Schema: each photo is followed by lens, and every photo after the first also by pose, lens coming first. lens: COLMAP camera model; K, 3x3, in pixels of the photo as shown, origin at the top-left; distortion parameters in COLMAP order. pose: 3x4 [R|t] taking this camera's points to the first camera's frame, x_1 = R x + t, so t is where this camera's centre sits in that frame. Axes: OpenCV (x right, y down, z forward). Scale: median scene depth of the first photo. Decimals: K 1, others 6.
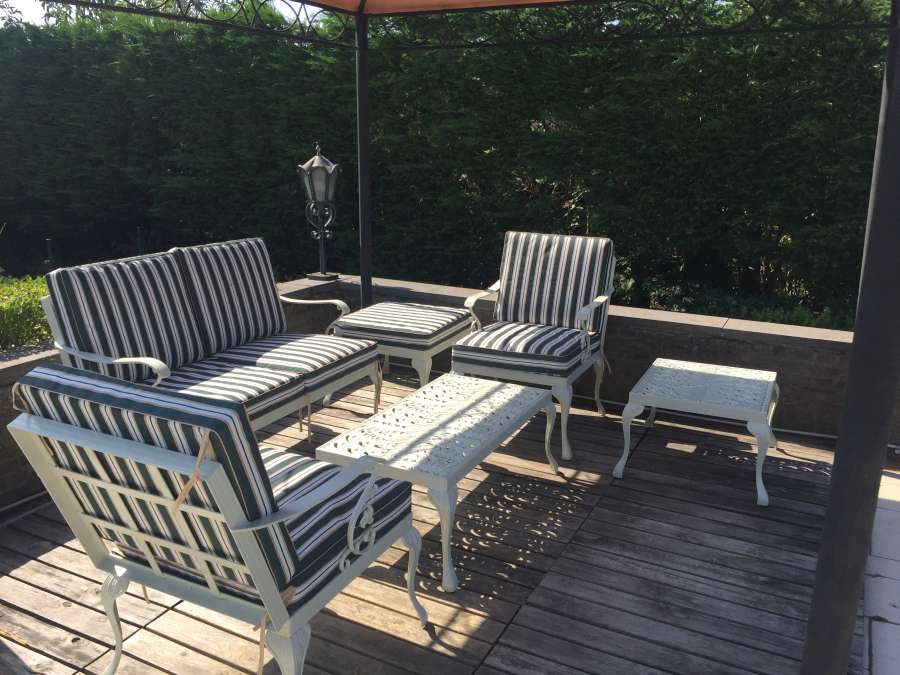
lens RADIAL K [[774.3, 0, 450.0], [0, 774.3, 337.5], [0, 0, 1]] dist [0.019215, 0.001860]
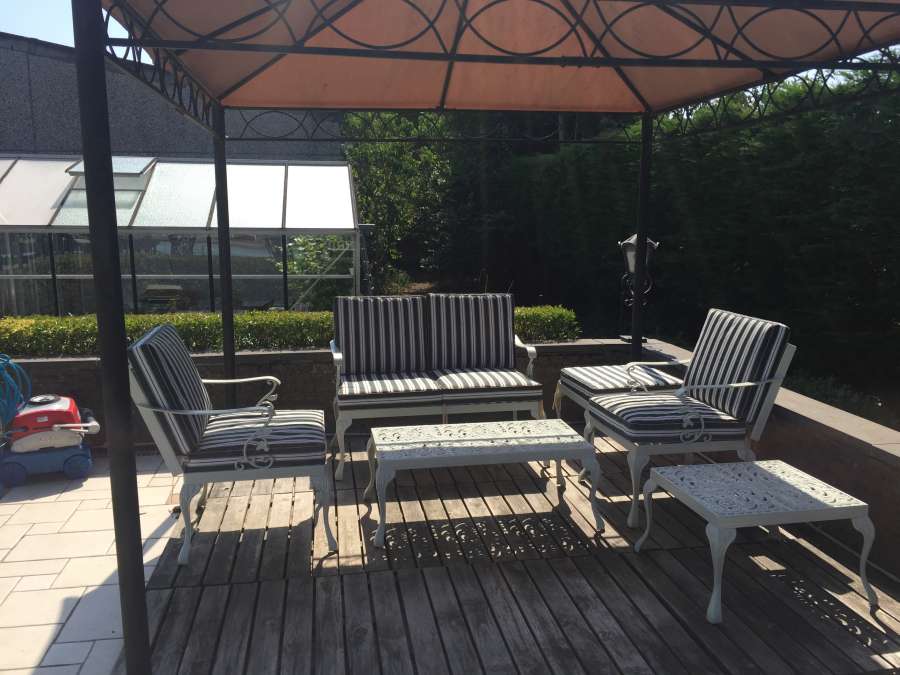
lens RADIAL K [[774.3, 0, 450.0], [0, 774.3, 337.5], [0, 0, 1]] dist [0.019215, 0.001860]
pose [[0.591124, 0.112882, -0.798642, 0.836396], [-0.198088, 0.980151, -0.008081, -0.031302], [0.781878, 0.162978, 0.601752, 0.175781]]
